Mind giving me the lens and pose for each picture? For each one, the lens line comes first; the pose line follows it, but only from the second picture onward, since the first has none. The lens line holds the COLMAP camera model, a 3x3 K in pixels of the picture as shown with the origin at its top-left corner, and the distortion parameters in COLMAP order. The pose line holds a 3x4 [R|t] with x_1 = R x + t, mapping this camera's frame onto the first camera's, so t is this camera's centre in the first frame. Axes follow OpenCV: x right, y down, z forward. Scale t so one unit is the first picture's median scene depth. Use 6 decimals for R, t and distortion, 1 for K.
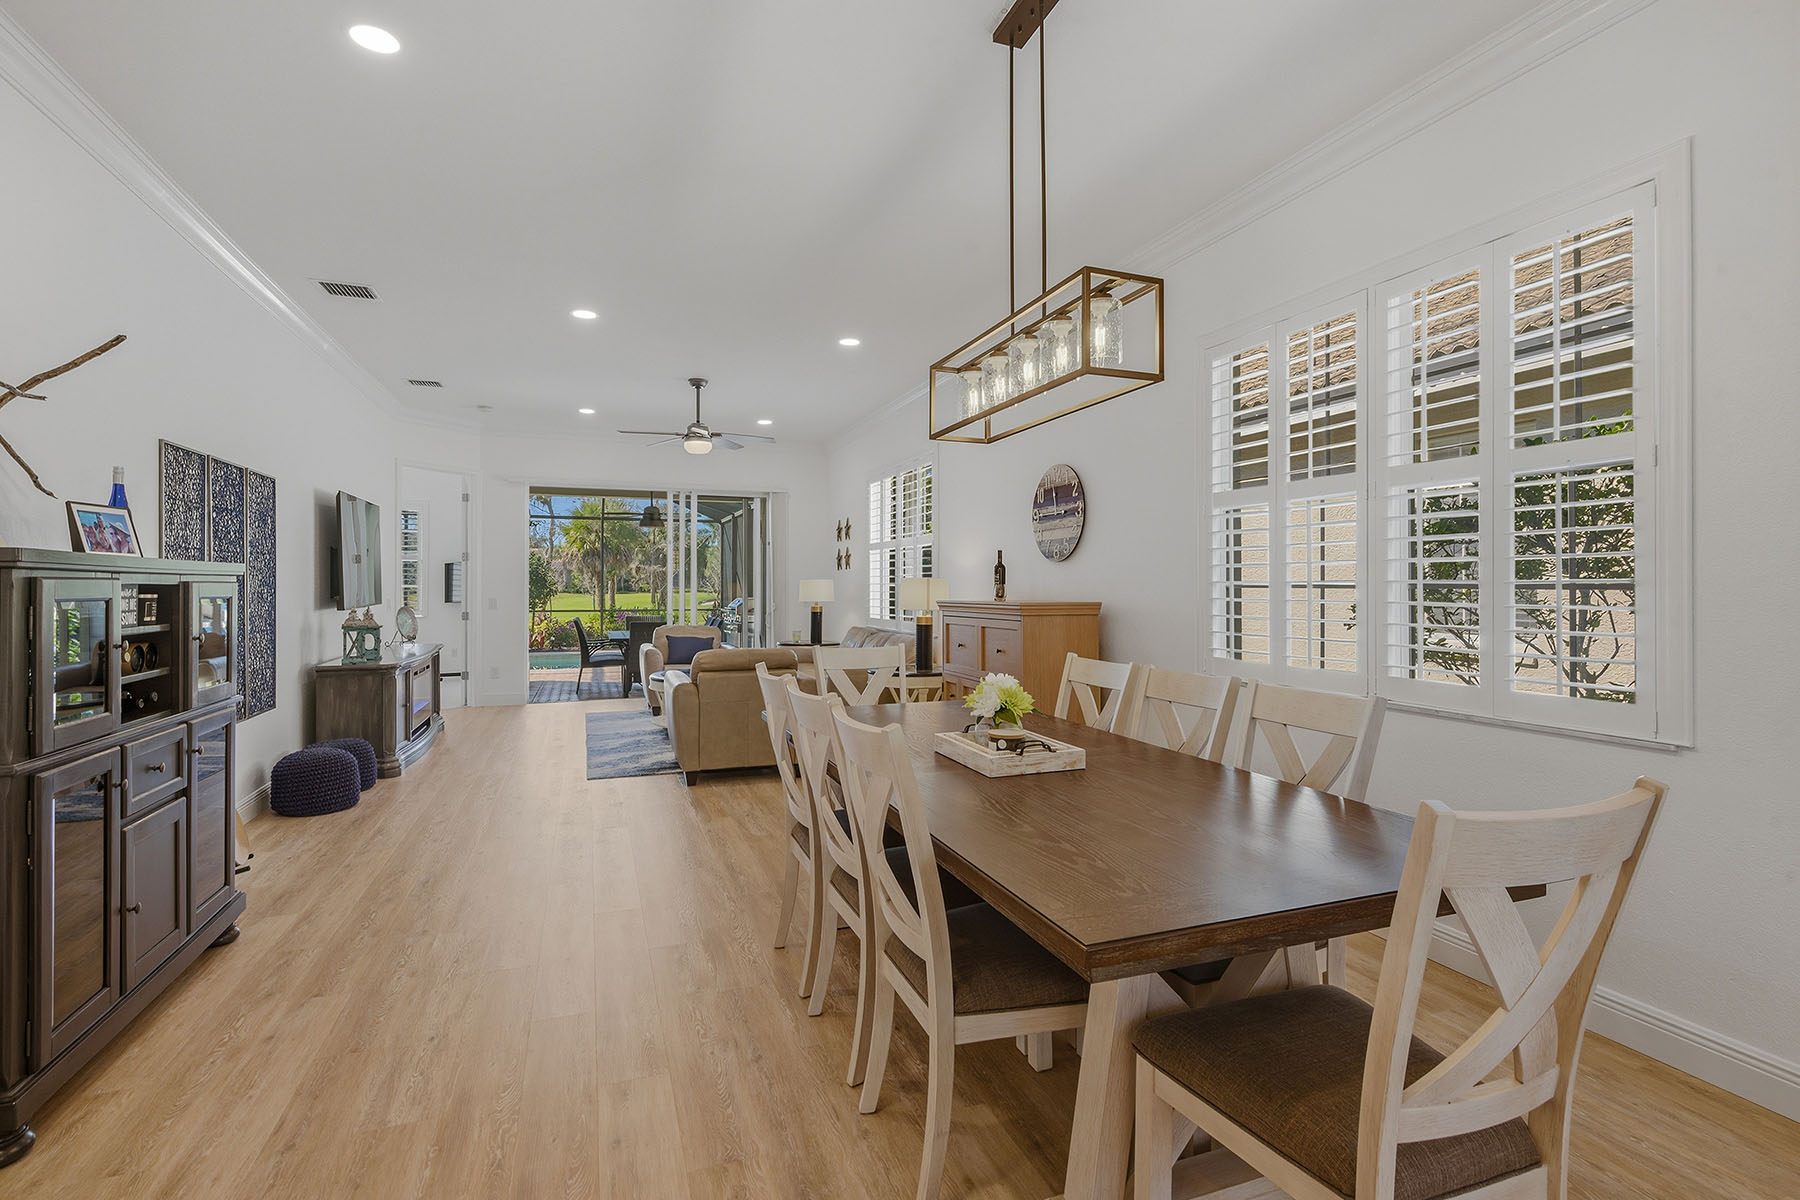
lens RADIAL K [[871.0, 0, 900.4], [0, 871.0, 594.2], [0, 0, 1]] dist [0.001642, 0.000173]
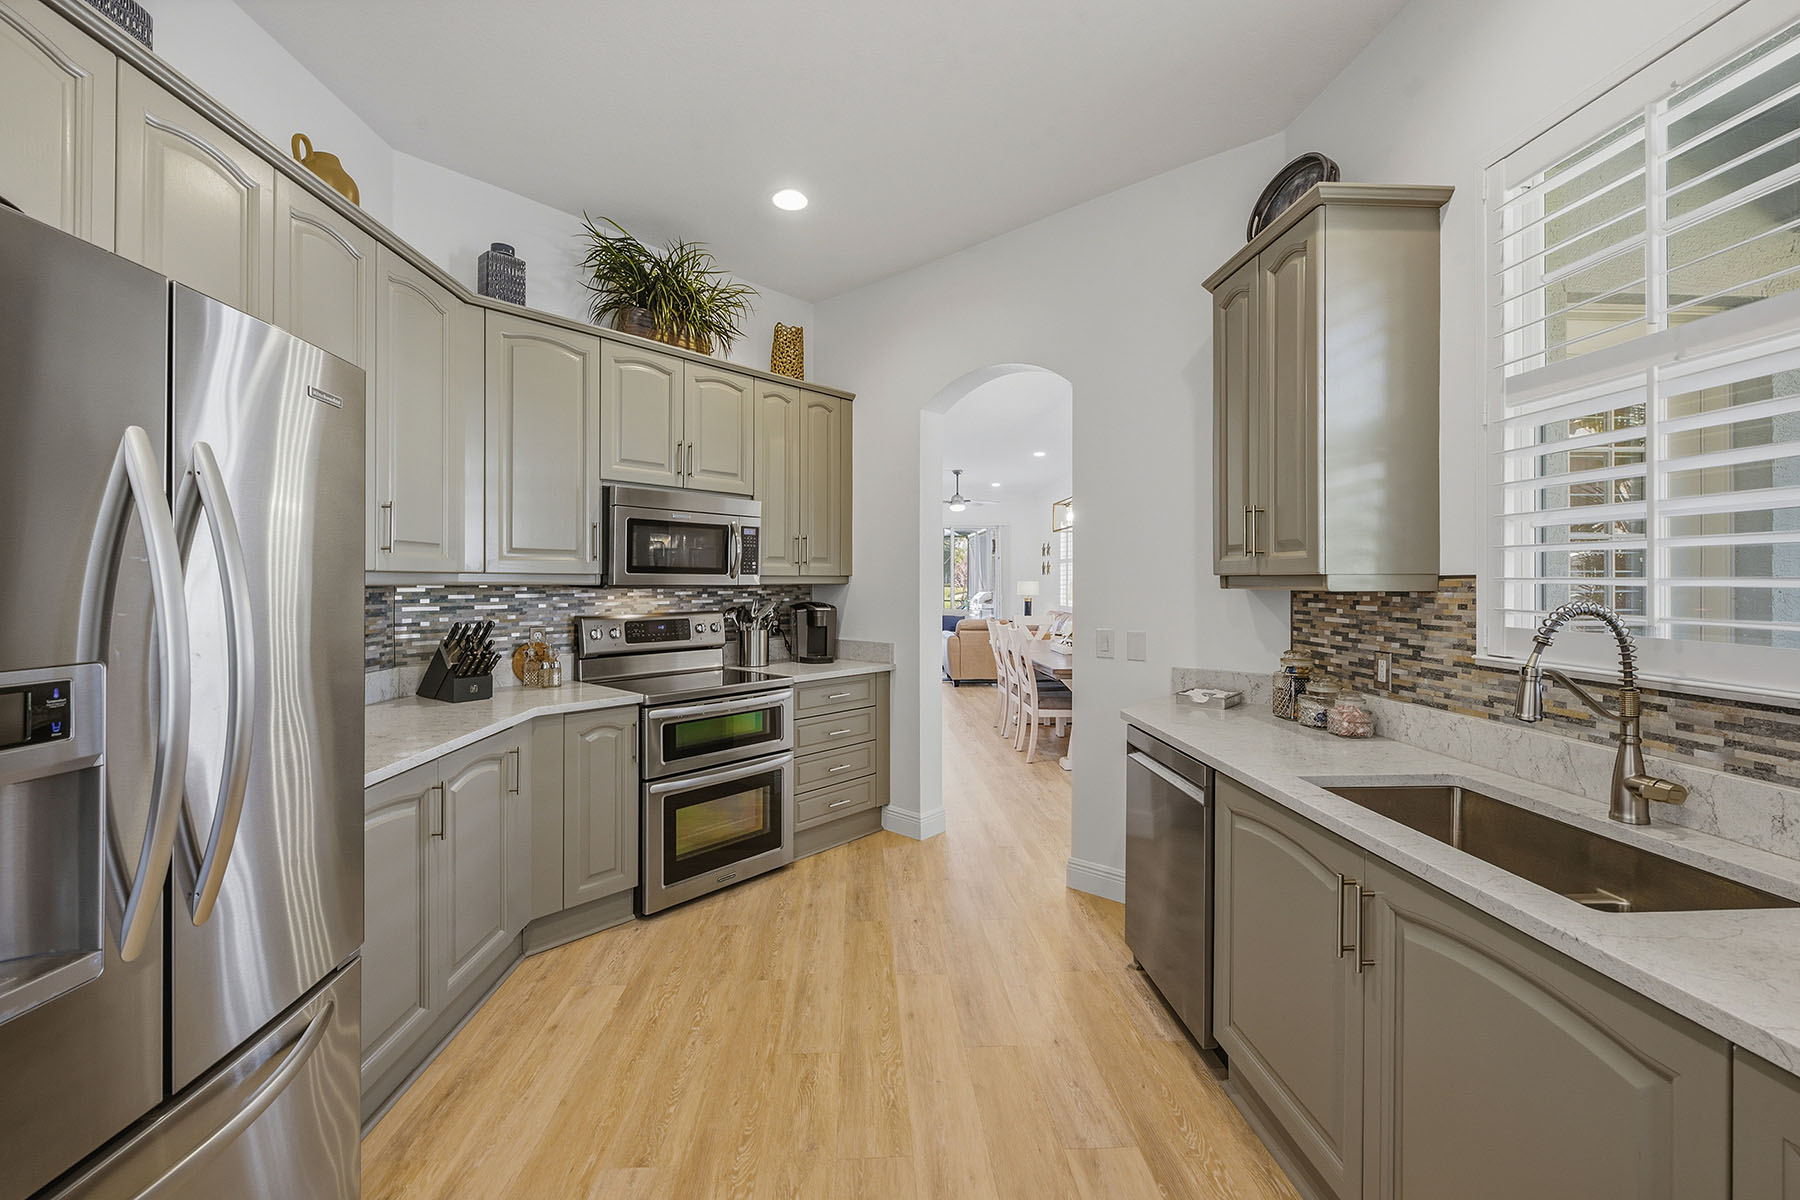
lens RADIAL K [[777.0, 0, 902.6], [0, 777.0, 589.9], [0, 0, 1]] dist [-0.000144, 0.000002]
pose [[0.959895, 0.001566, -0.280355, 0.087205], [-0.001603, 0.999999, 0.000098, -0.000807], [0.280355, 0.000355, 0.959896, -0.458414]]
